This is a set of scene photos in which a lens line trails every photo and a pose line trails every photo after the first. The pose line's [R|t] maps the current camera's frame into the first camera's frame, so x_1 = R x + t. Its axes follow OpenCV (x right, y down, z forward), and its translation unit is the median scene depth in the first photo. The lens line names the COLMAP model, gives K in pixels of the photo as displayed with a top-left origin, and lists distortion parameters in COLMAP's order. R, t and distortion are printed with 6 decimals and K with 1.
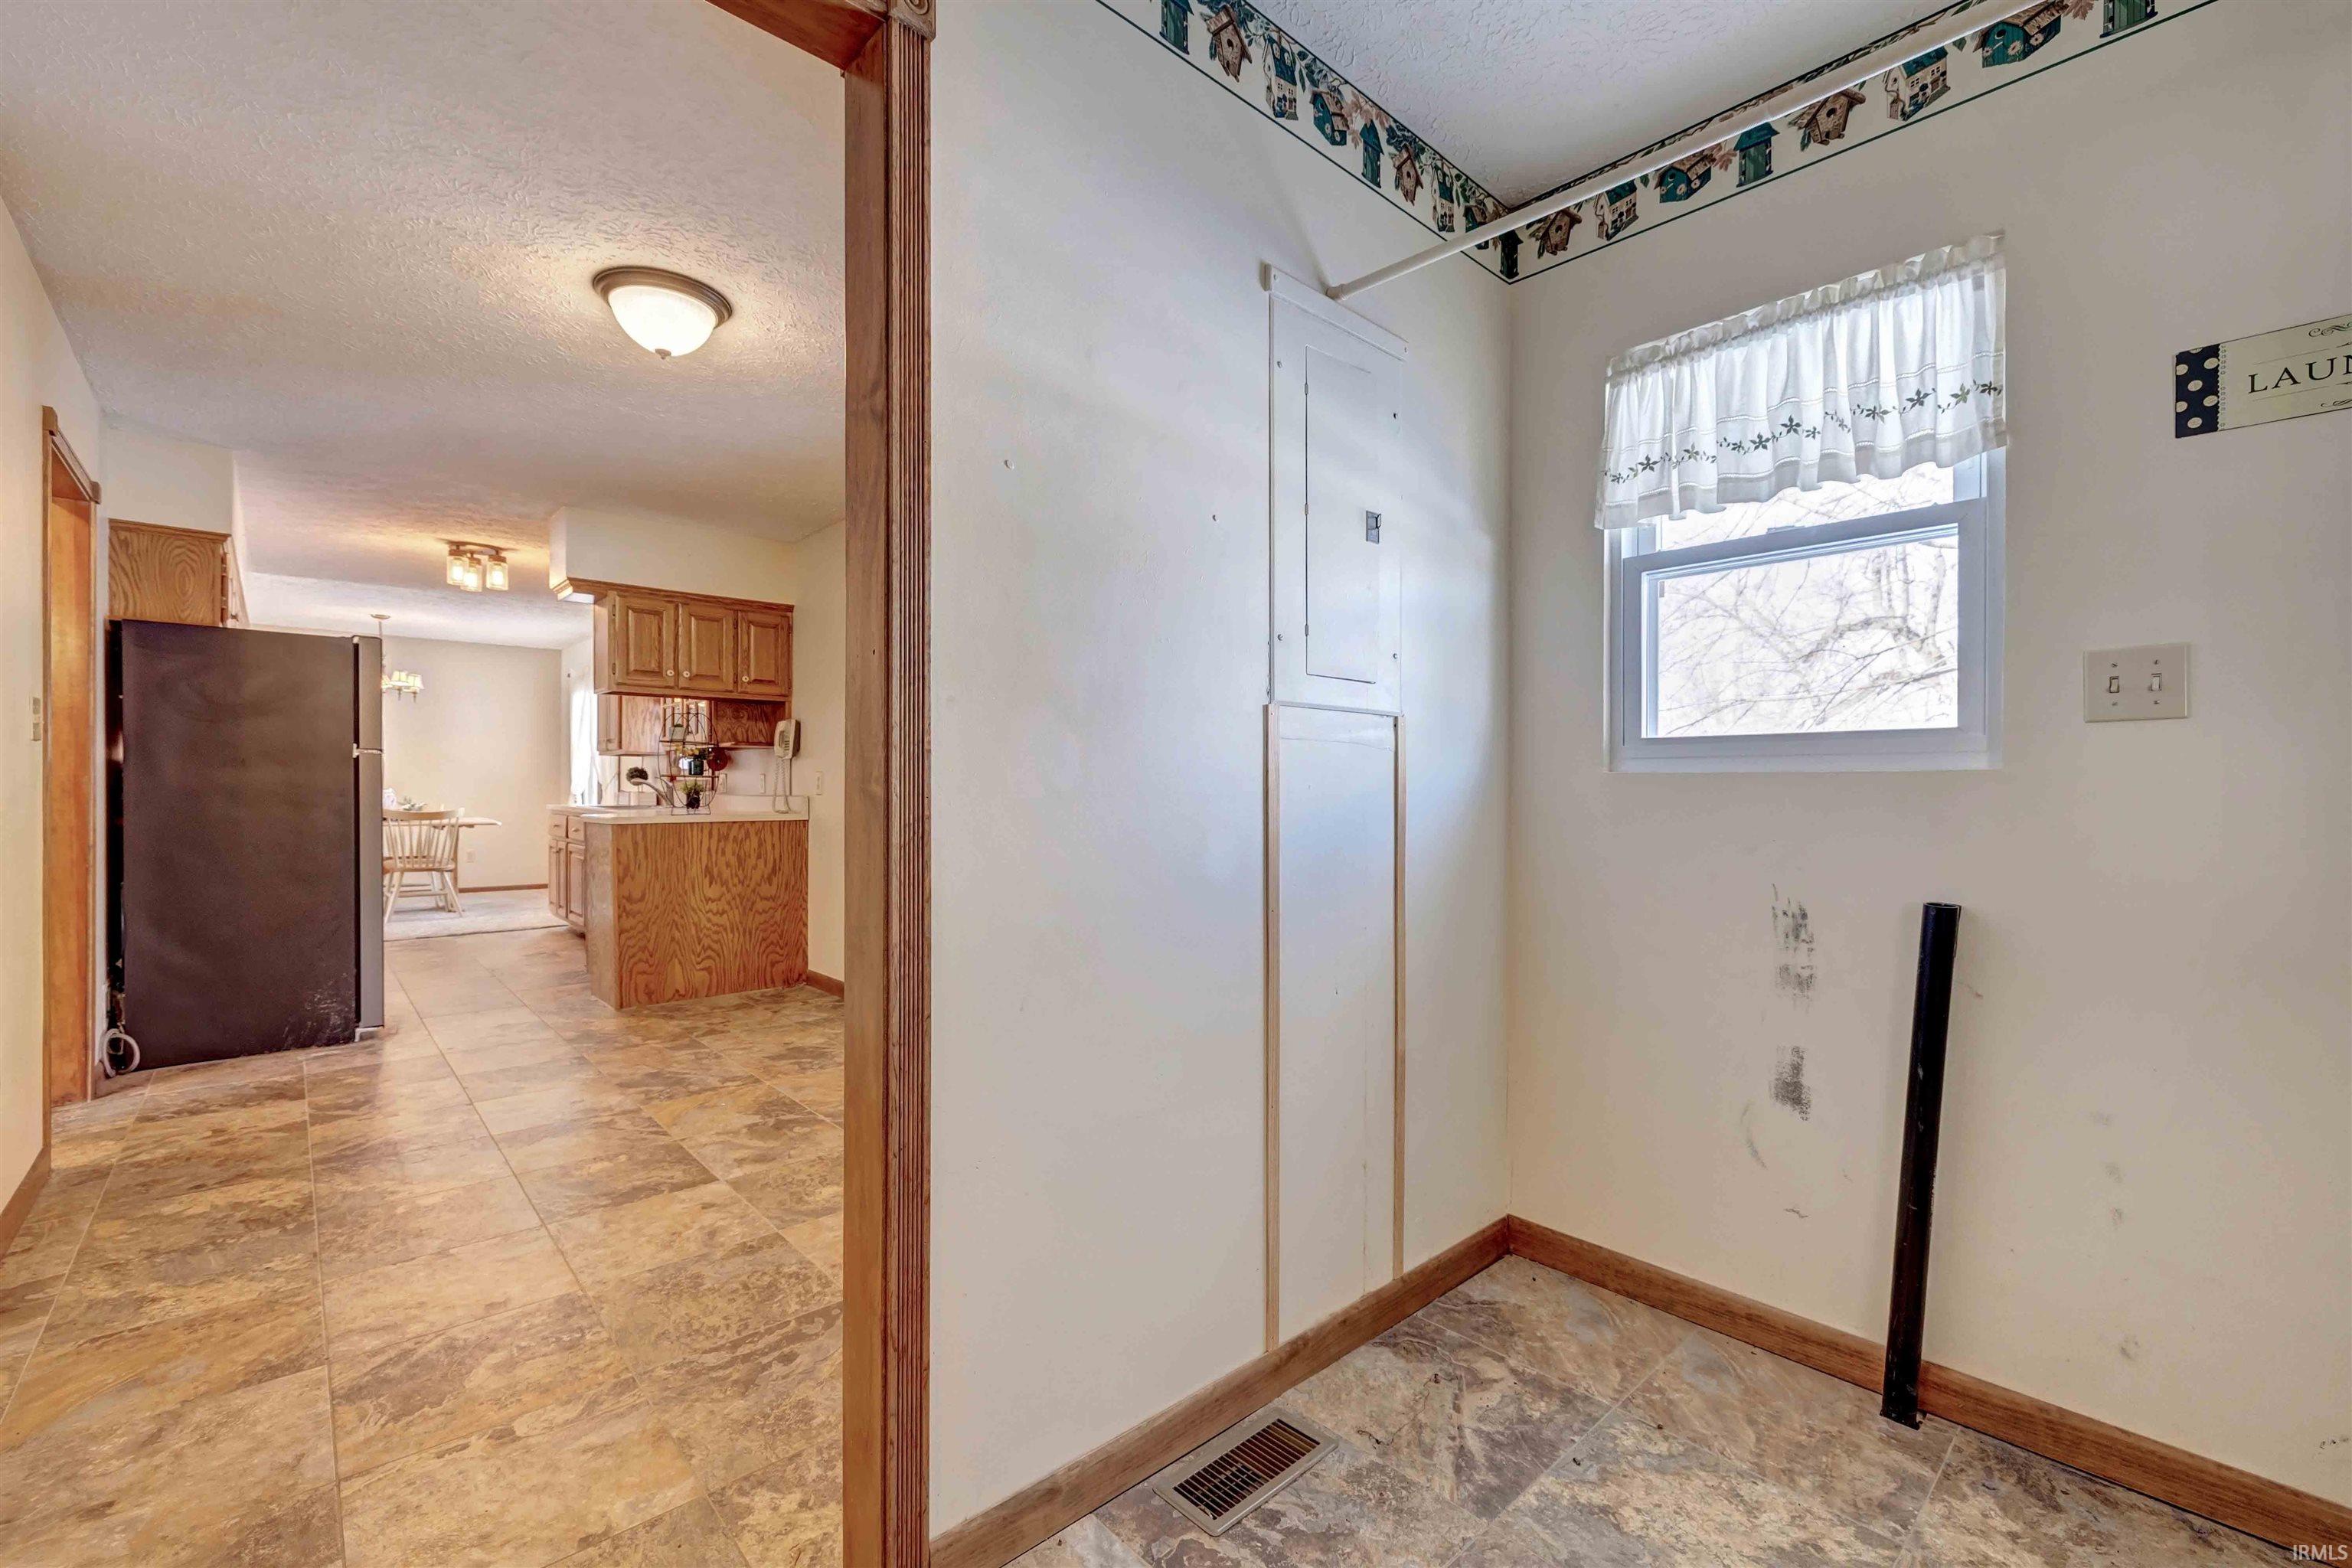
lens RADIAL K [[992.4, 0, 1197.9], [0, 992.4, 790.7], [0, 0, 1]] dist [0.001518, -0.000779]
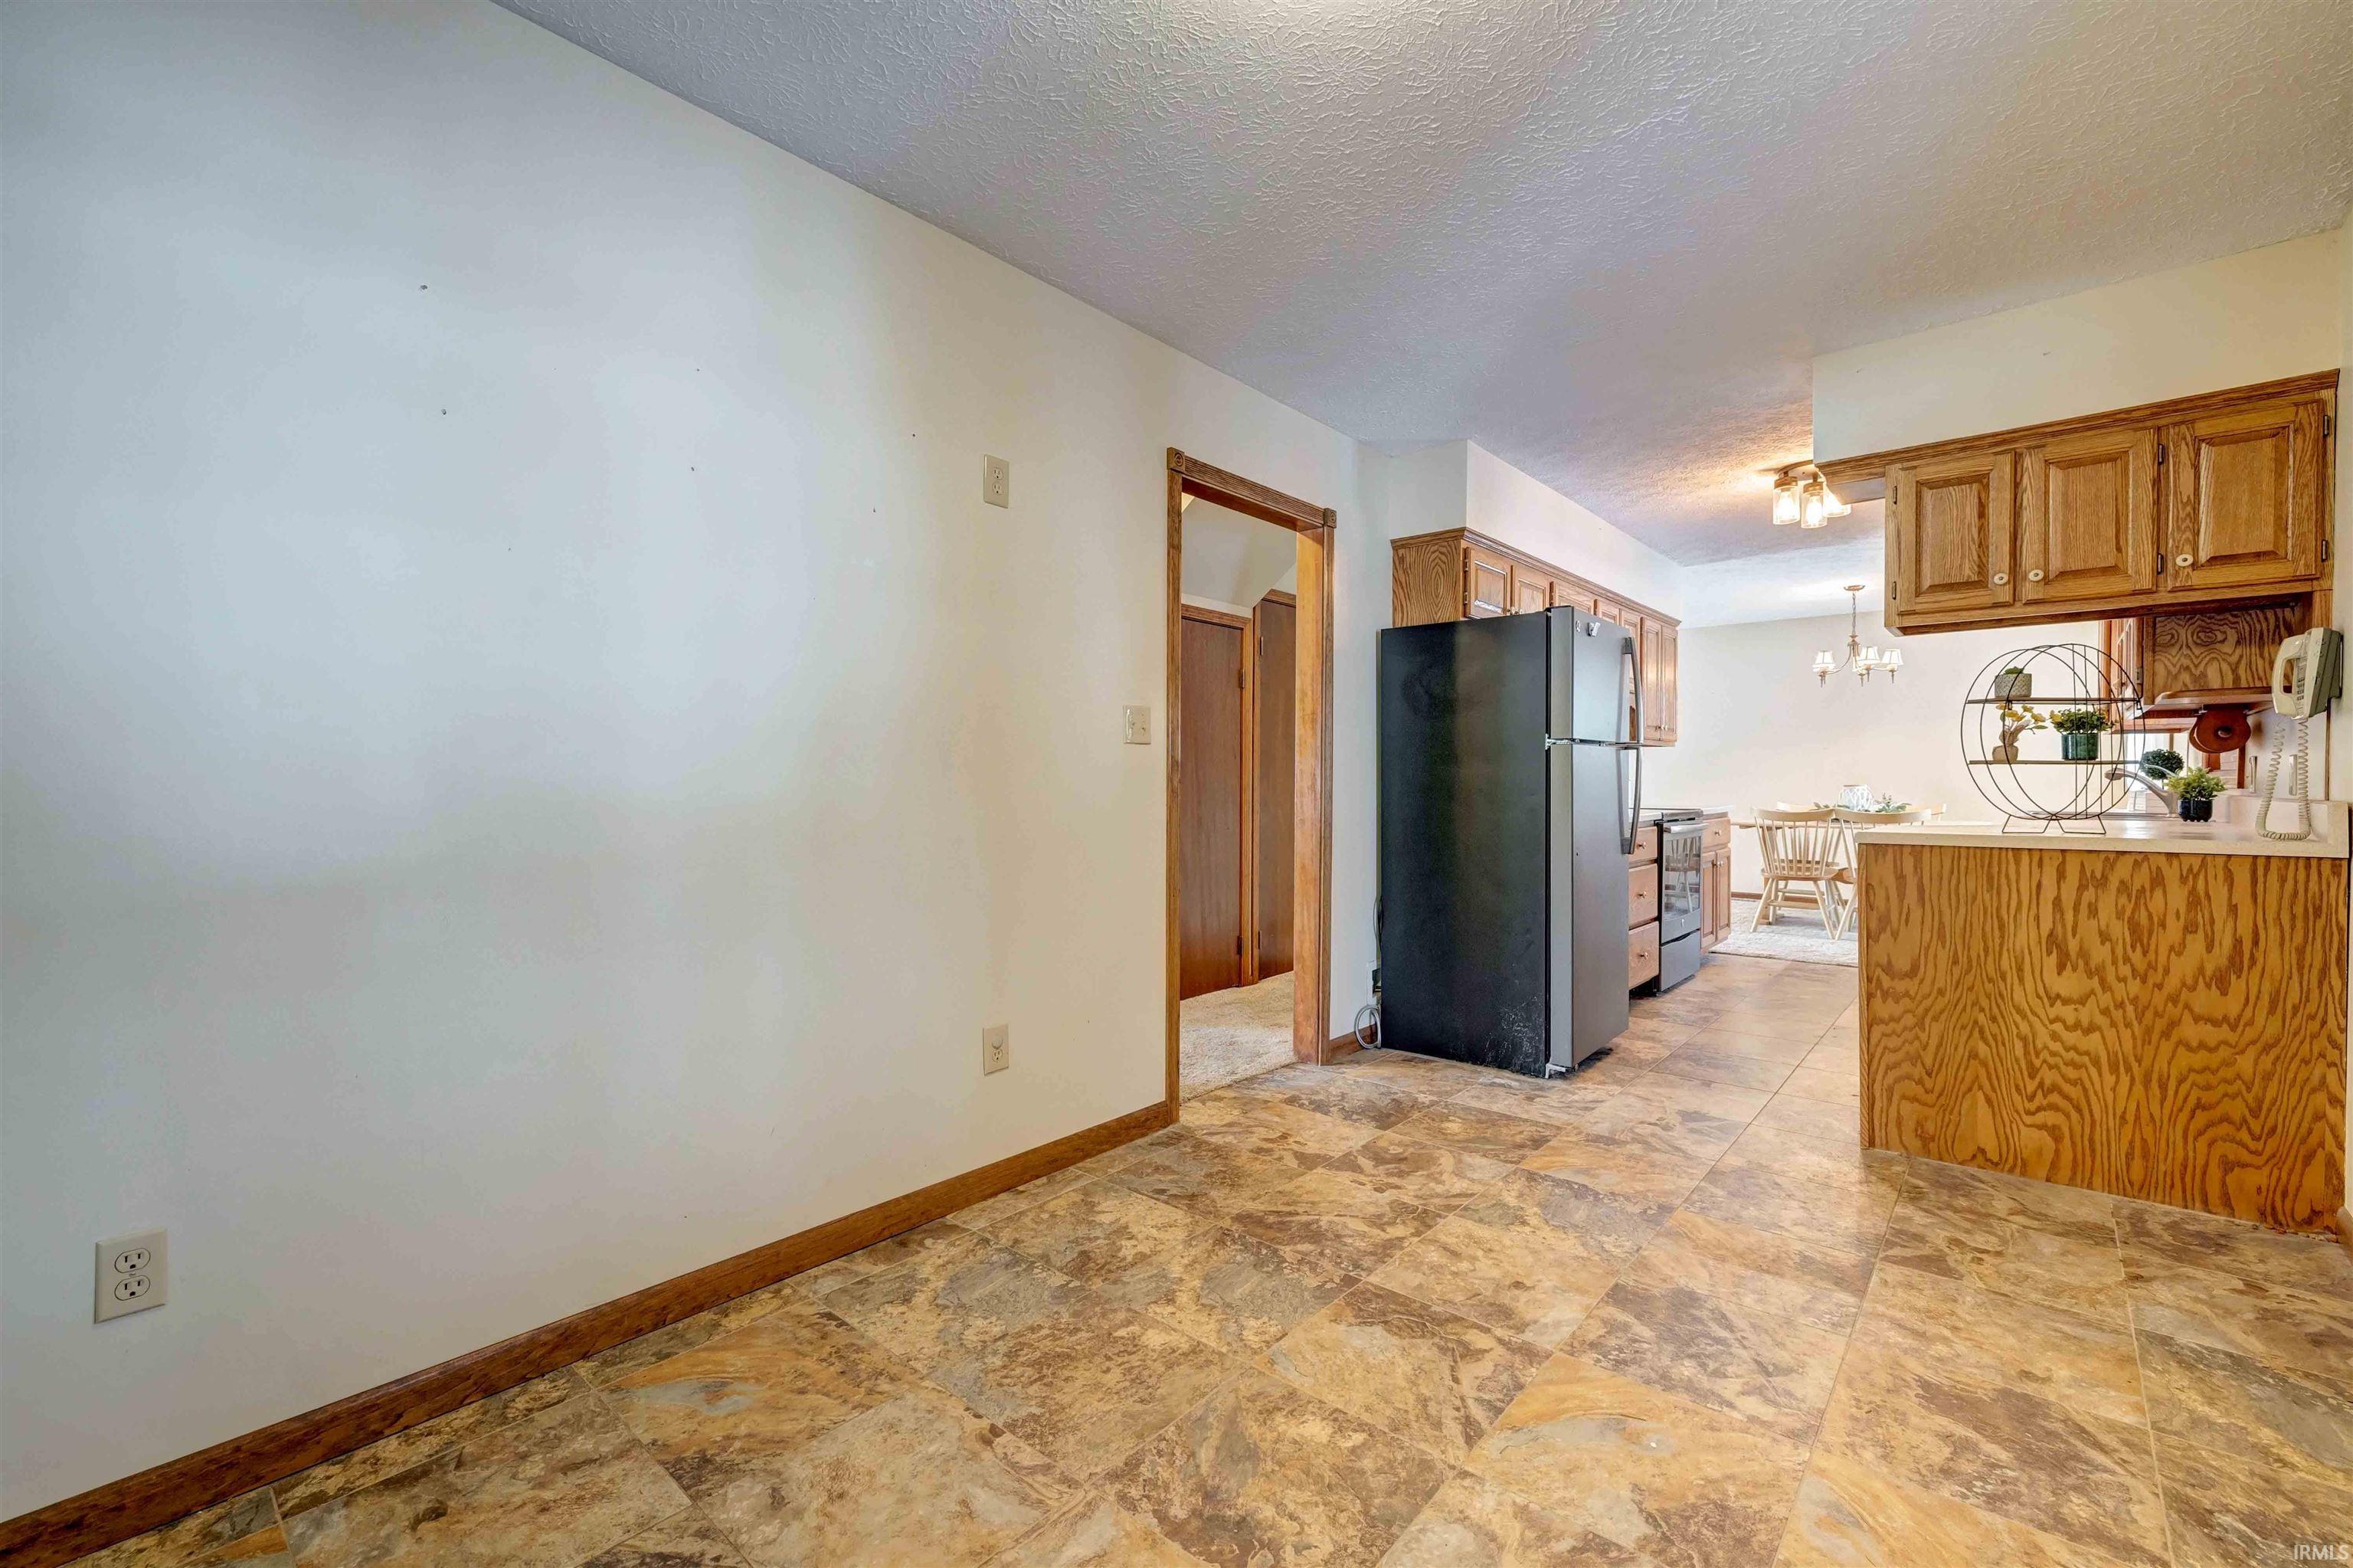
lens RADIAL K [[992.8, 0, 1153.1], [0, 992.8, 787.5], [0, 0, 1]] dist [0.001518, -0.000779]
pose [[0.091027, 0.001876, -0.995847, -0.037072], [-0.000540, 0.999998, 0.001834, -0.002853], [0.995848, 0.000371, 0.091028, 1.104778]]
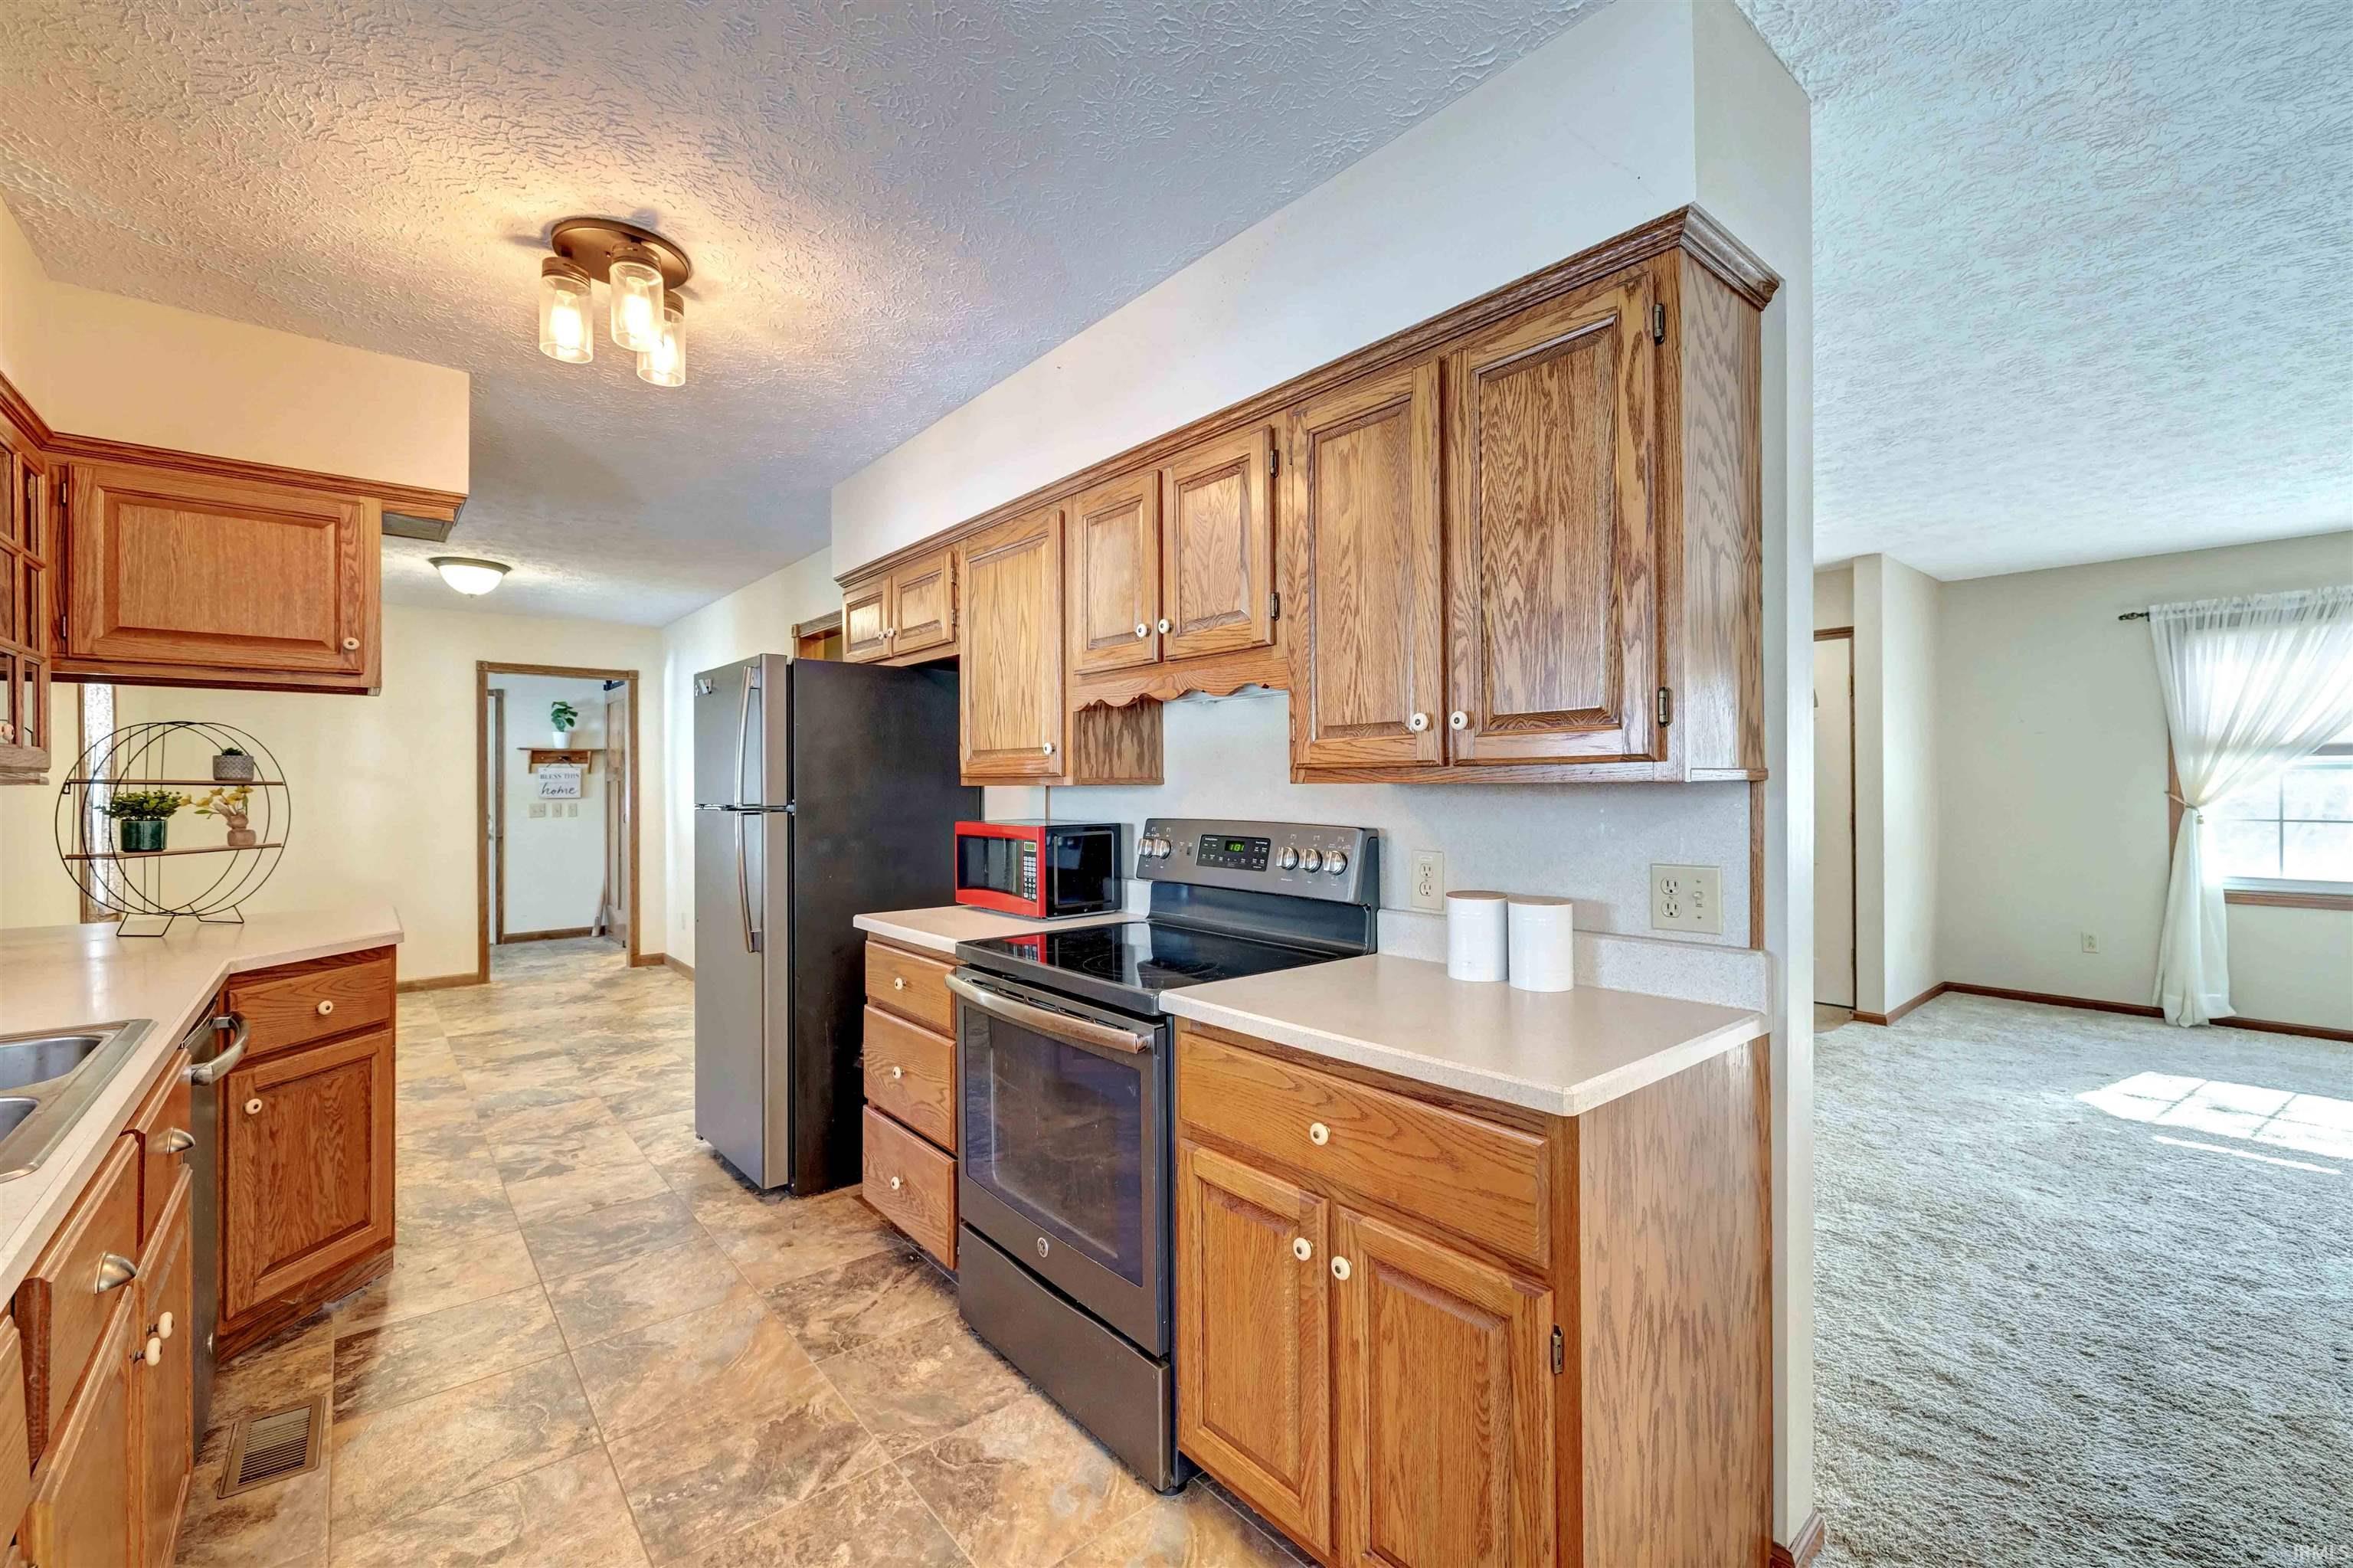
lens RADIAL K [[992.8, 0, 1154.5], [0, 992.8, 767.6], [0, 0, 1]] dist [0.001518, -0.000779]
pose [[-0.998135, 0.001884, 0.061014, -2.402570], [0.000996, 0.999893, -0.014594, -0.110971], [-0.061035, -0.014506, -0.998030, 3.480895]]
